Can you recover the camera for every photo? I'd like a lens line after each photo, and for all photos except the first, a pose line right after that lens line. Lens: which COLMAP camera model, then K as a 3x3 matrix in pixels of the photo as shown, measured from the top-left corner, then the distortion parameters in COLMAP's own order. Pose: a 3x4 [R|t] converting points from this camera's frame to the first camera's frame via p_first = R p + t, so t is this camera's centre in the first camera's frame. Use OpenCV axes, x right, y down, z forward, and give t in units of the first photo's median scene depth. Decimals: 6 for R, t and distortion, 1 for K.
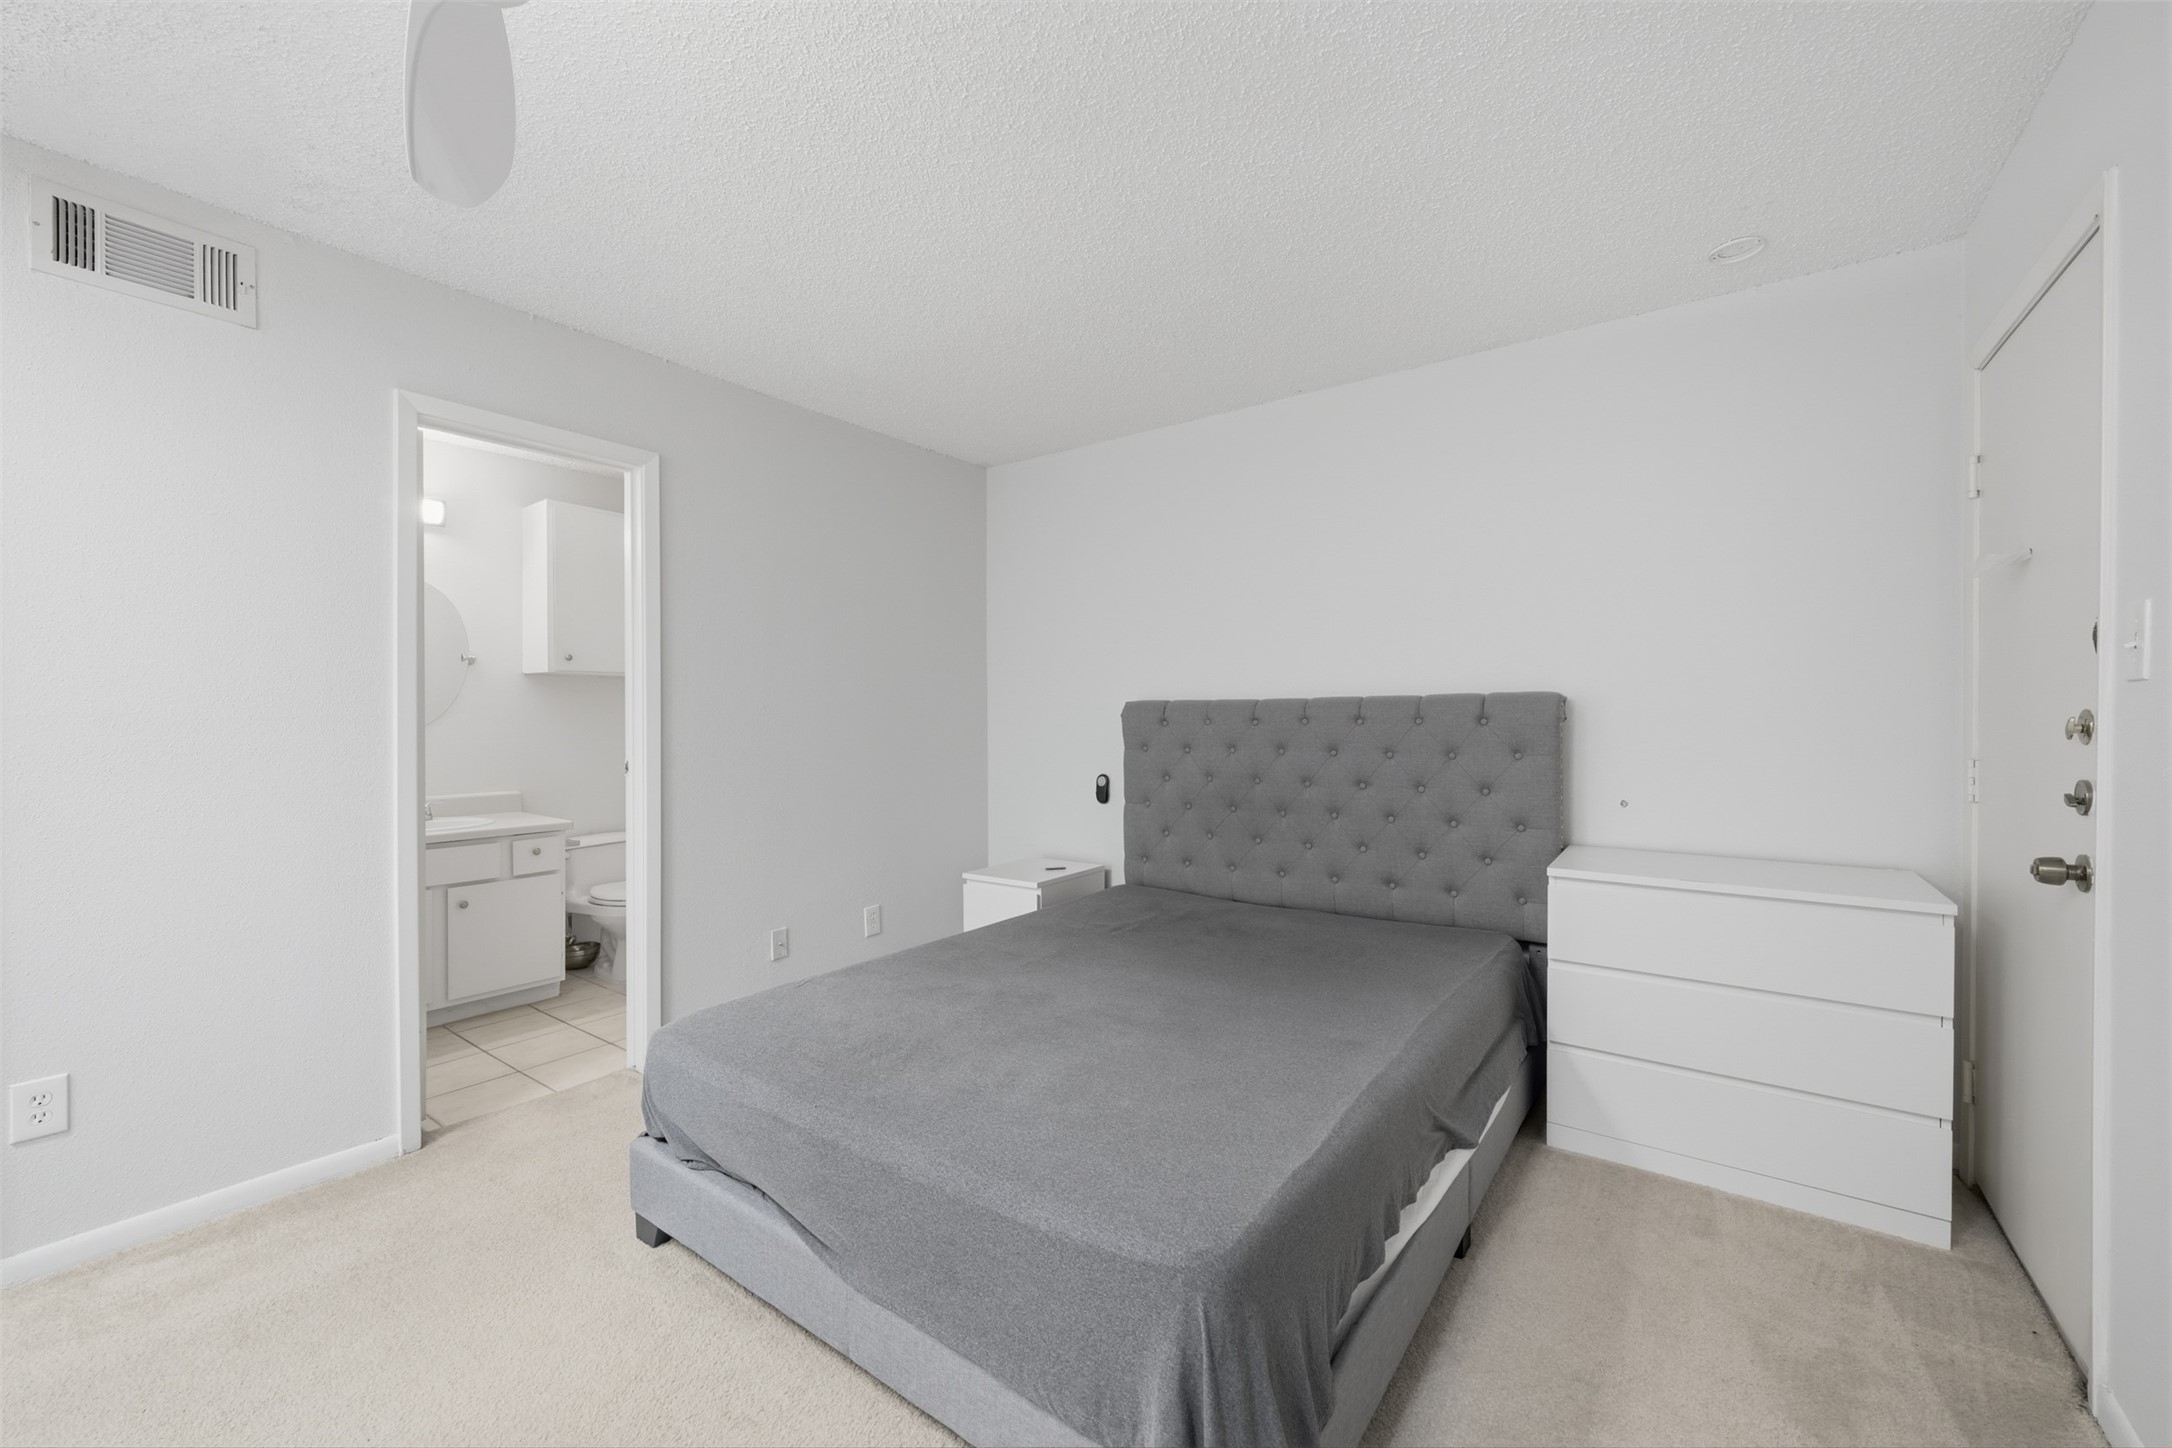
lens RADIAL K [[859.9, 0, 1066.5], [0, 859.9, 723.0], [0, 0, 1]] dist [-0.002622, -0.000459]
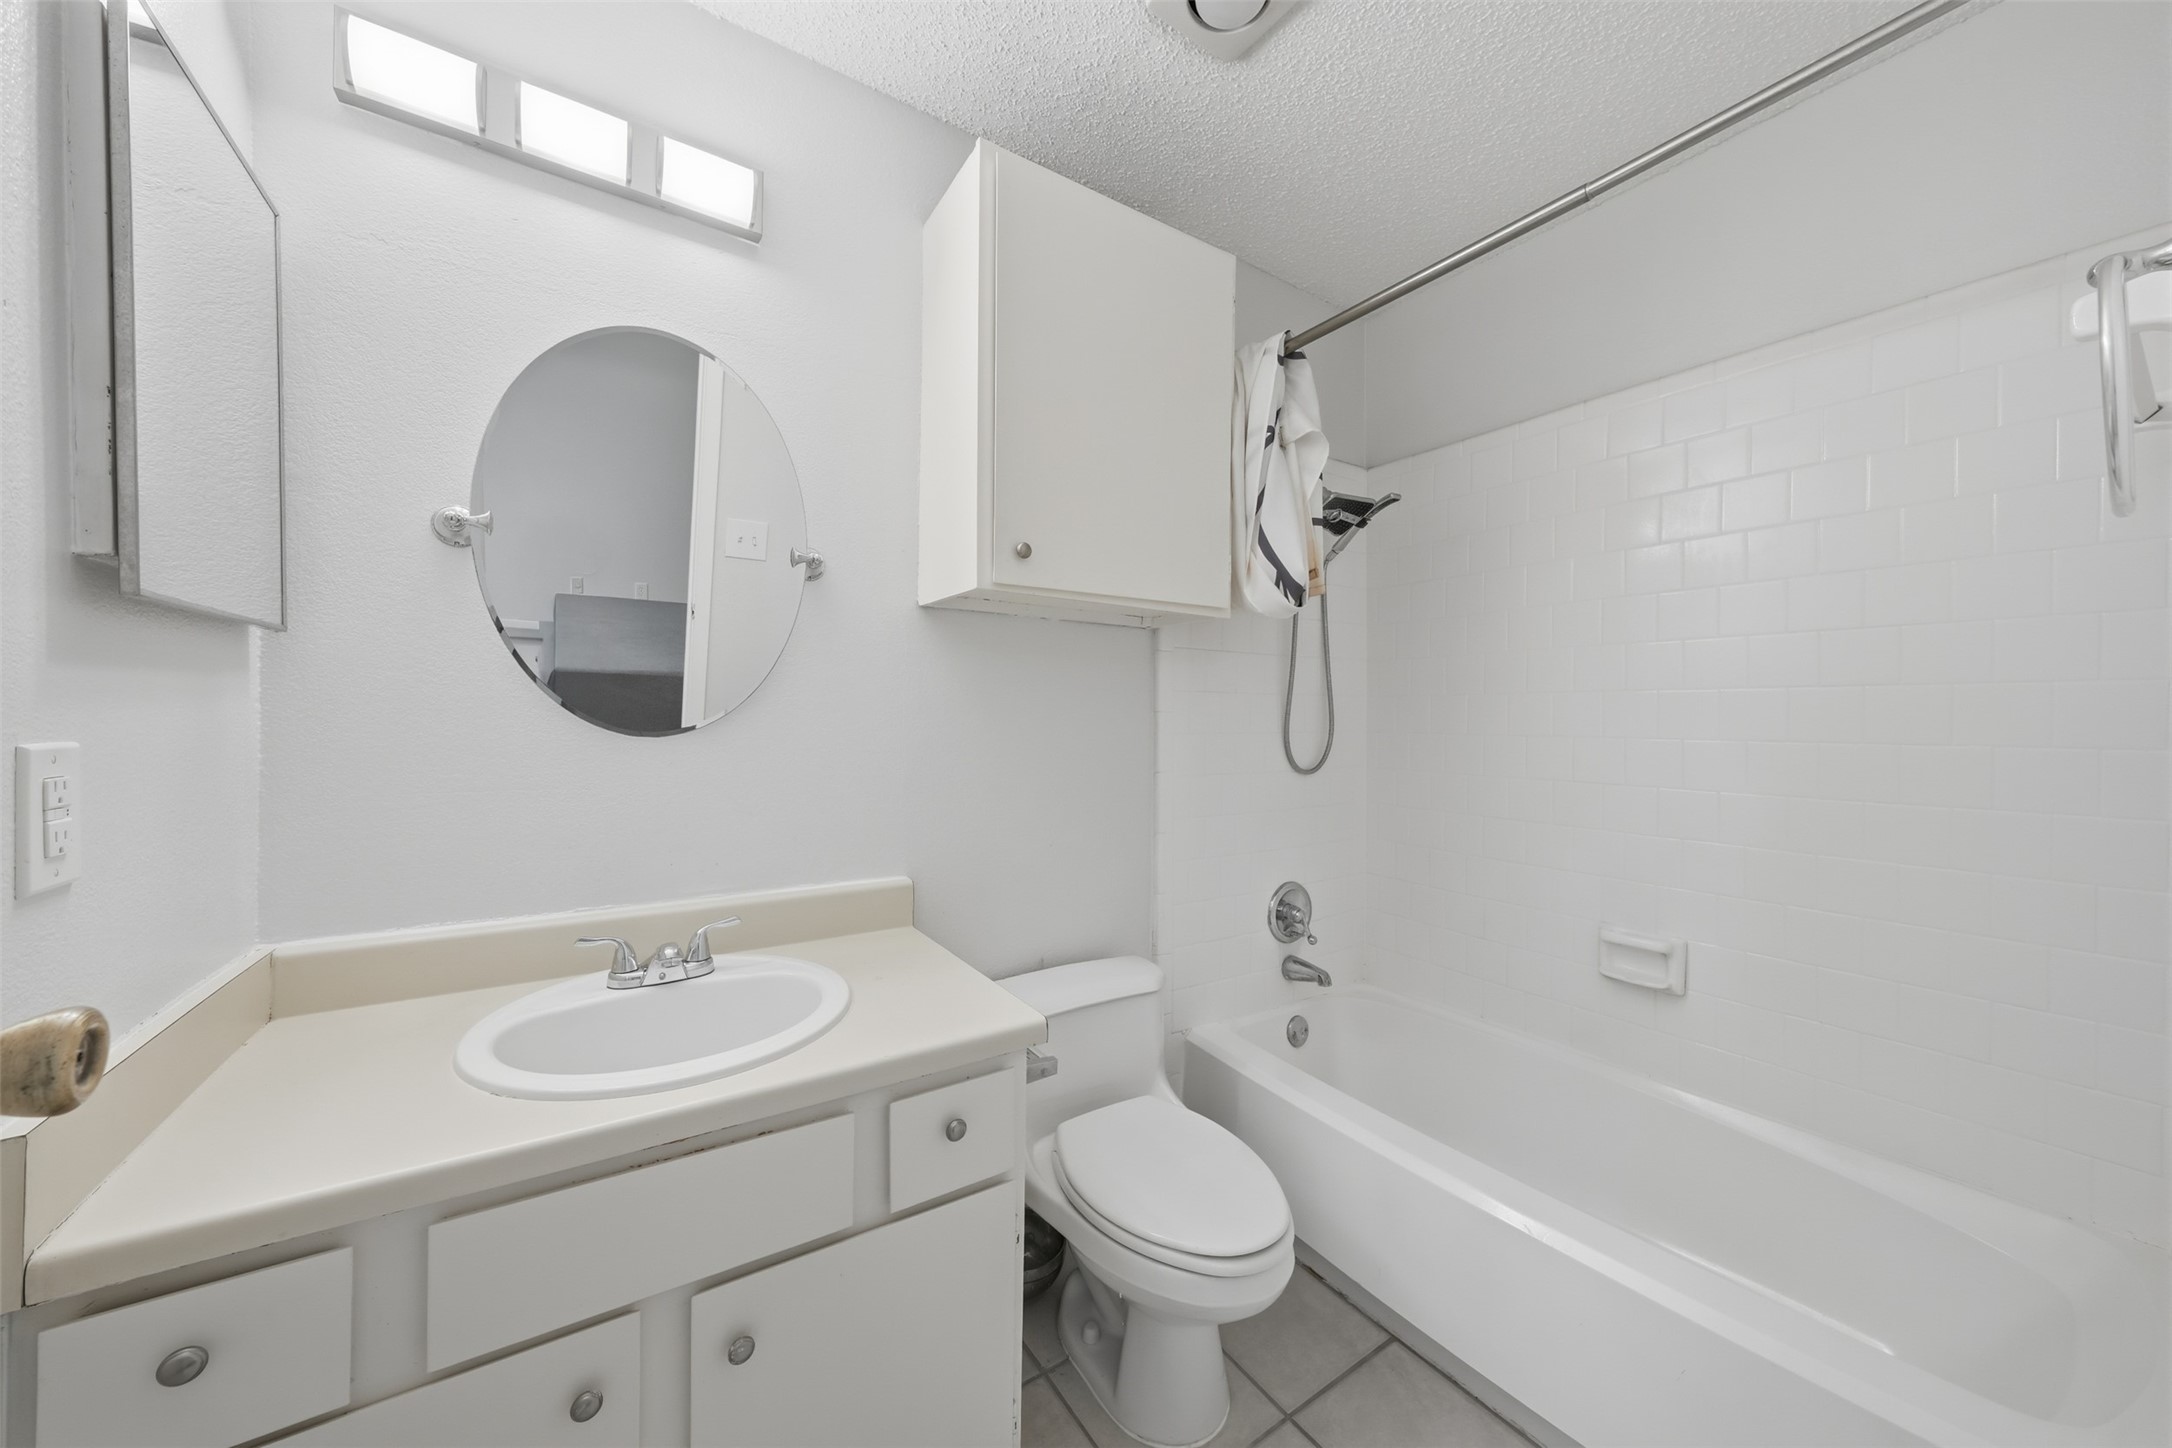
lens RADIAL K [[783.2, 0, 1101.4], [0, 783.2, 707.3], [0, 0, 1]] dist [-0.000062, -0.000014]
pose [[0.945145, 0.009655, -0.326507, -0.205528], [-0.009528, 0.999953, 0.001988, -0.002871], [0.326511, 0.001232, 0.945193, 0.323373]]
